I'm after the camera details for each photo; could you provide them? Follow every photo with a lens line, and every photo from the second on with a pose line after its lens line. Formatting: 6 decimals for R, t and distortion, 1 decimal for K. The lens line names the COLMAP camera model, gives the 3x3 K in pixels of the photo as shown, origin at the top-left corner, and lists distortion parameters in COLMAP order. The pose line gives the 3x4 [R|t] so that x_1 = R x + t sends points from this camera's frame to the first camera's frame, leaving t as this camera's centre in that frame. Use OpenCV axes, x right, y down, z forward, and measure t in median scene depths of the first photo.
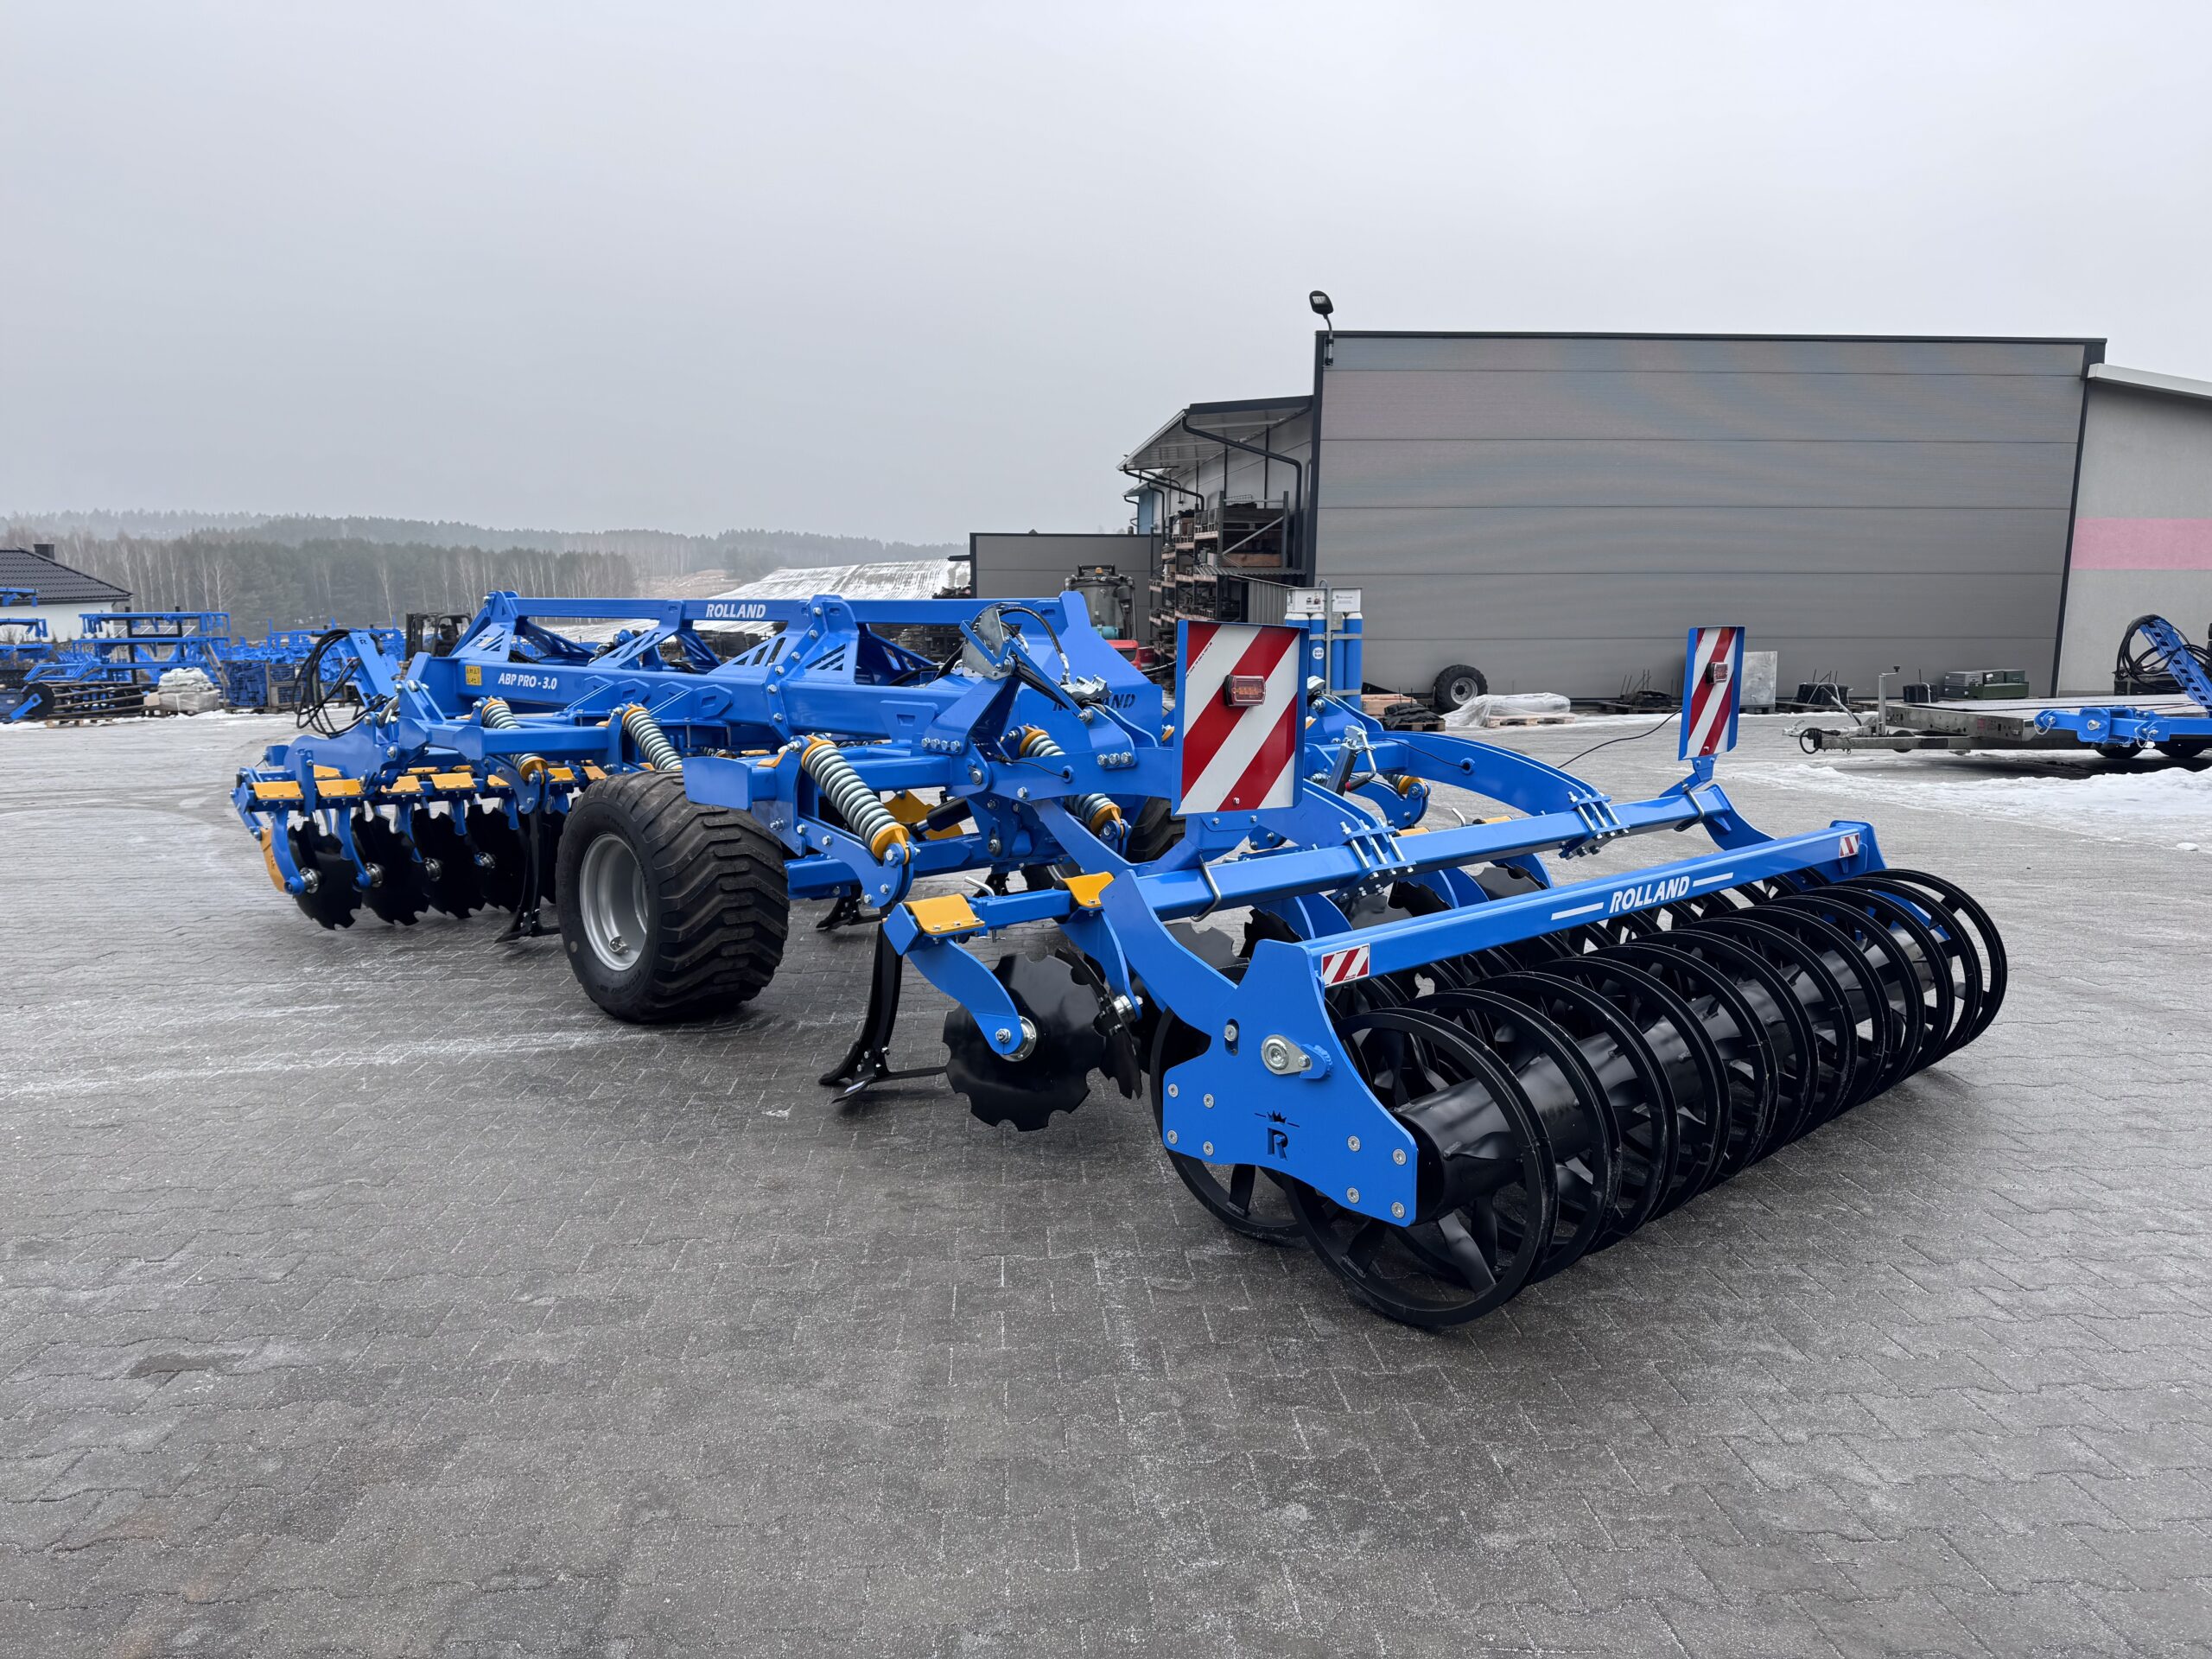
lens RADIAL K [[1554.8, 0, 1099.6], [0, 1554.8, 816.1], [0, 0, 1]] dist [0.055177, -0.063050]
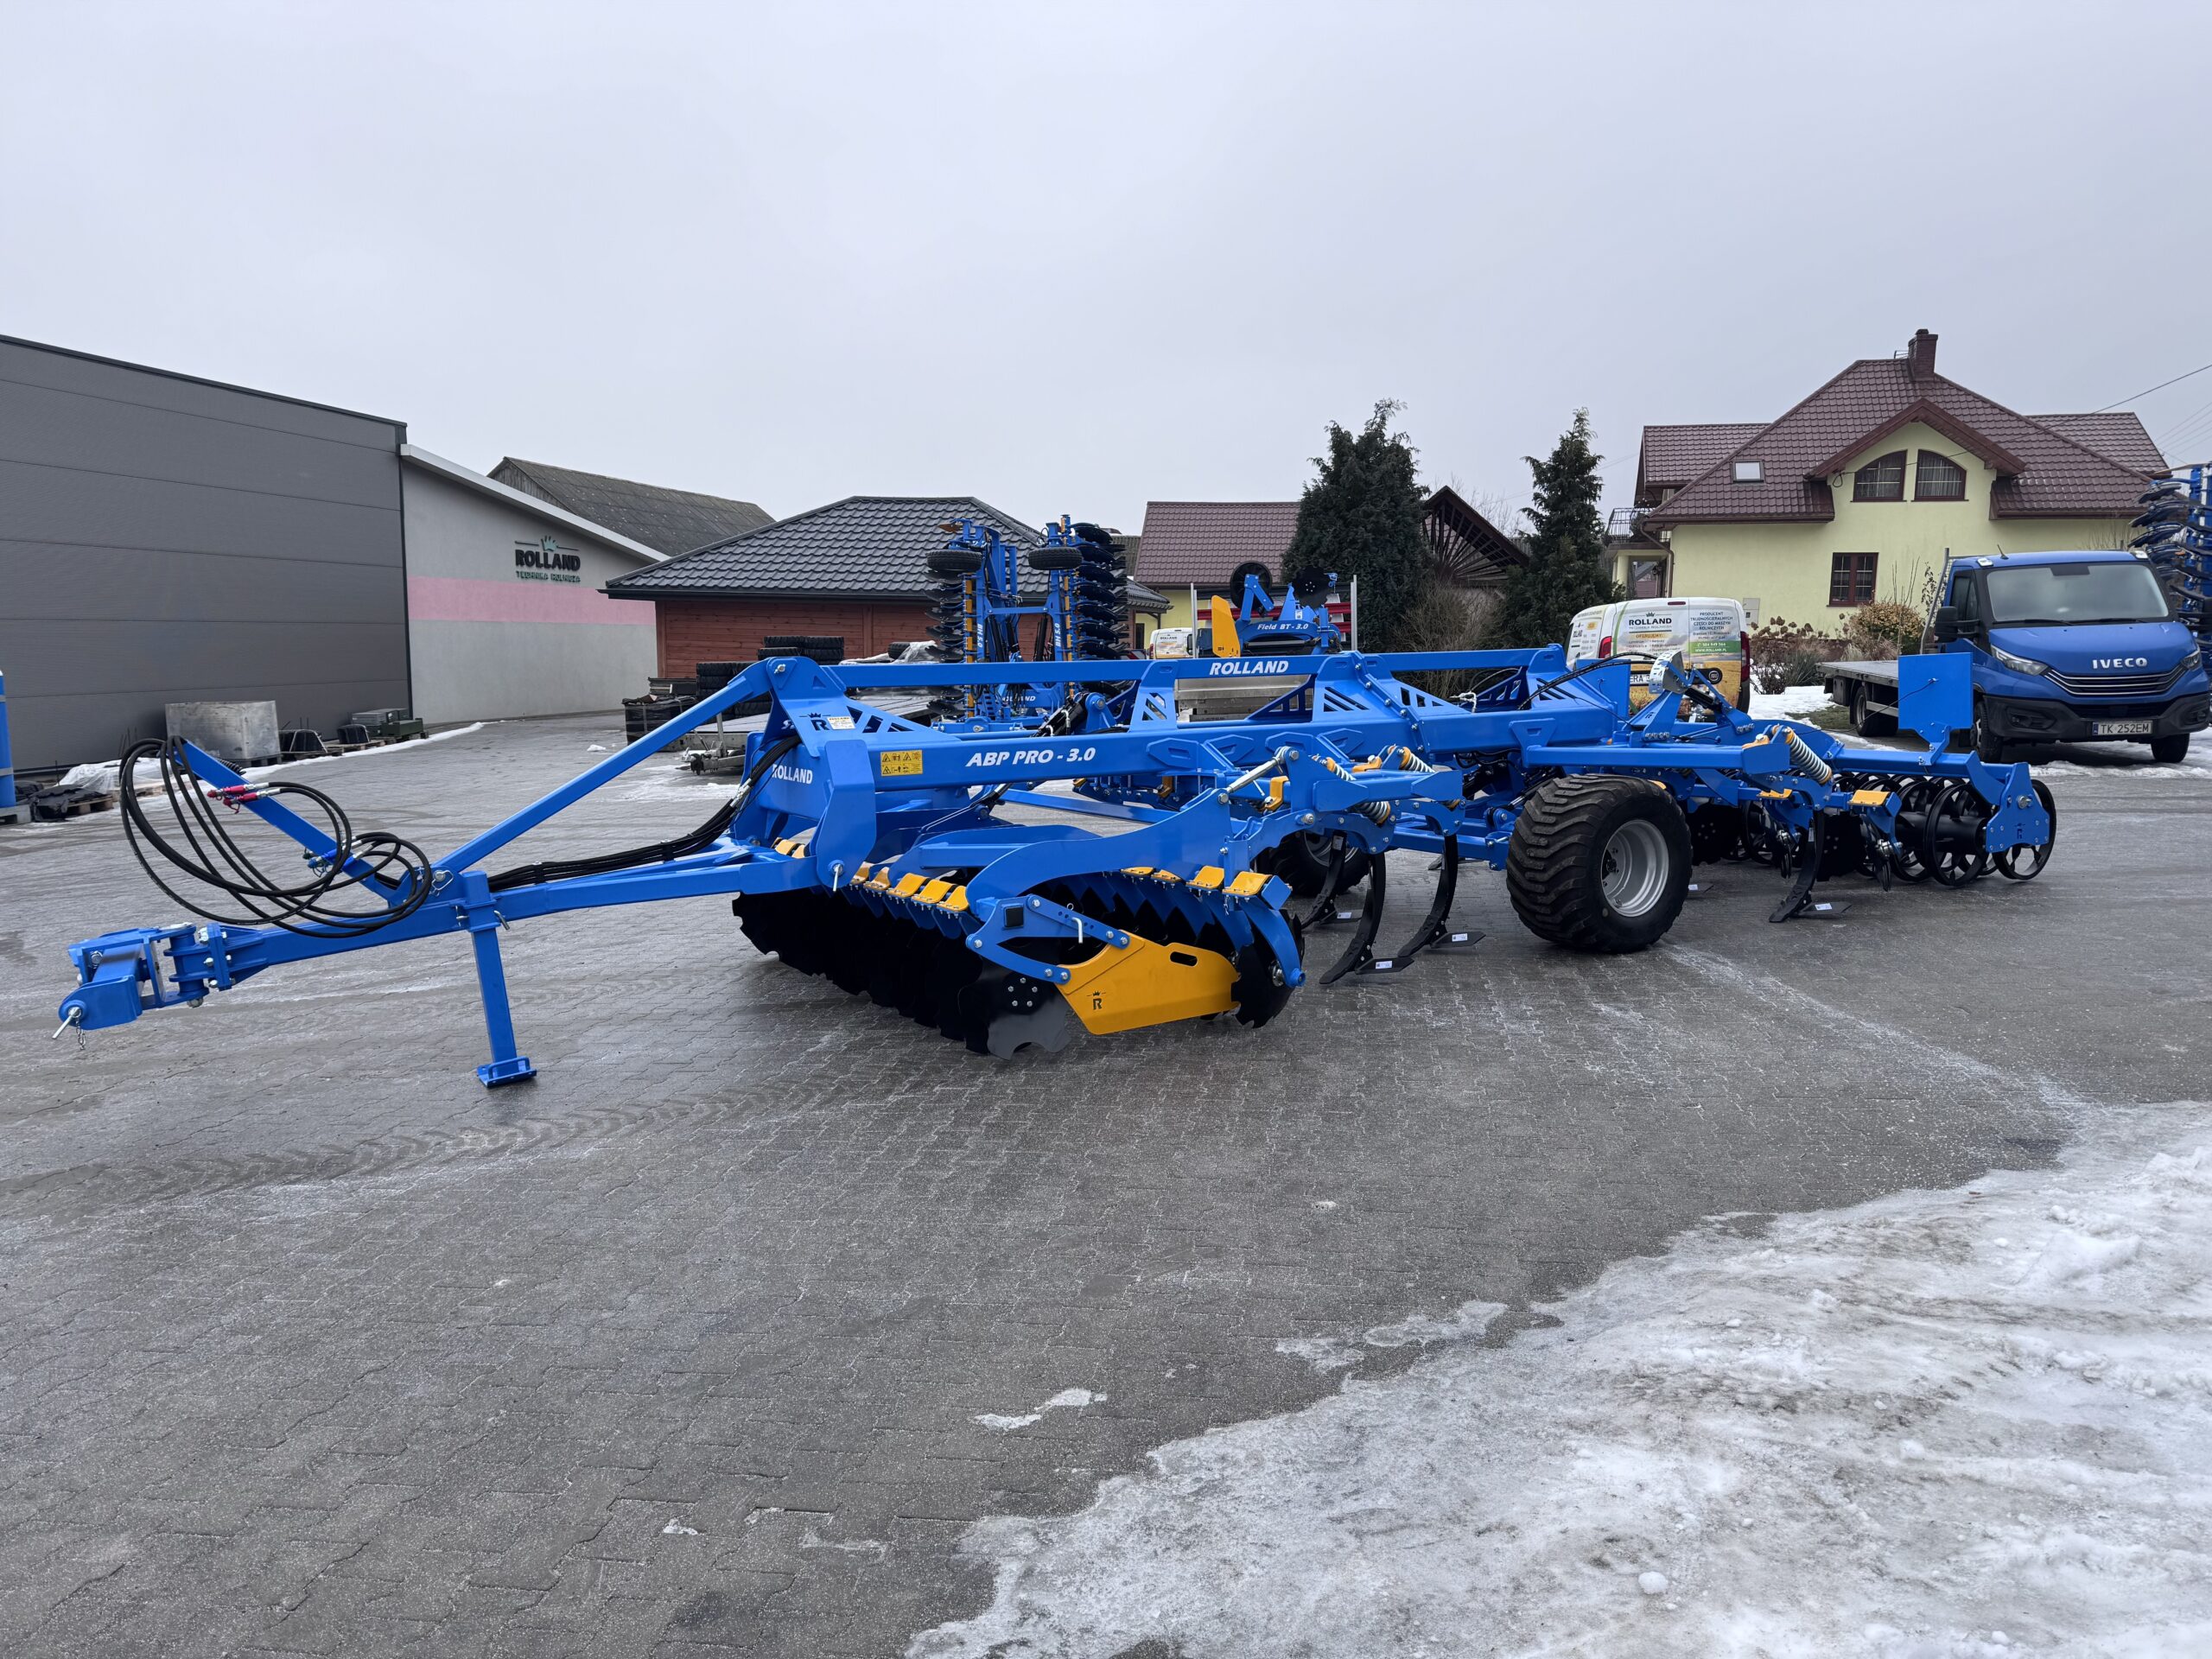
lens RADIAL K [[1554.8, 0, 1119.8], [0, 1554.8, 835.7], [0, 0, 1]] dist [0.055177, -0.063050]
pose [[0.224137, -0.125047, 0.966502, -1.924441], [0.139605, 0.985626, 0.095146, -0.186605], [-0.964507, 0.113602, 0.238372, 1.186495]]
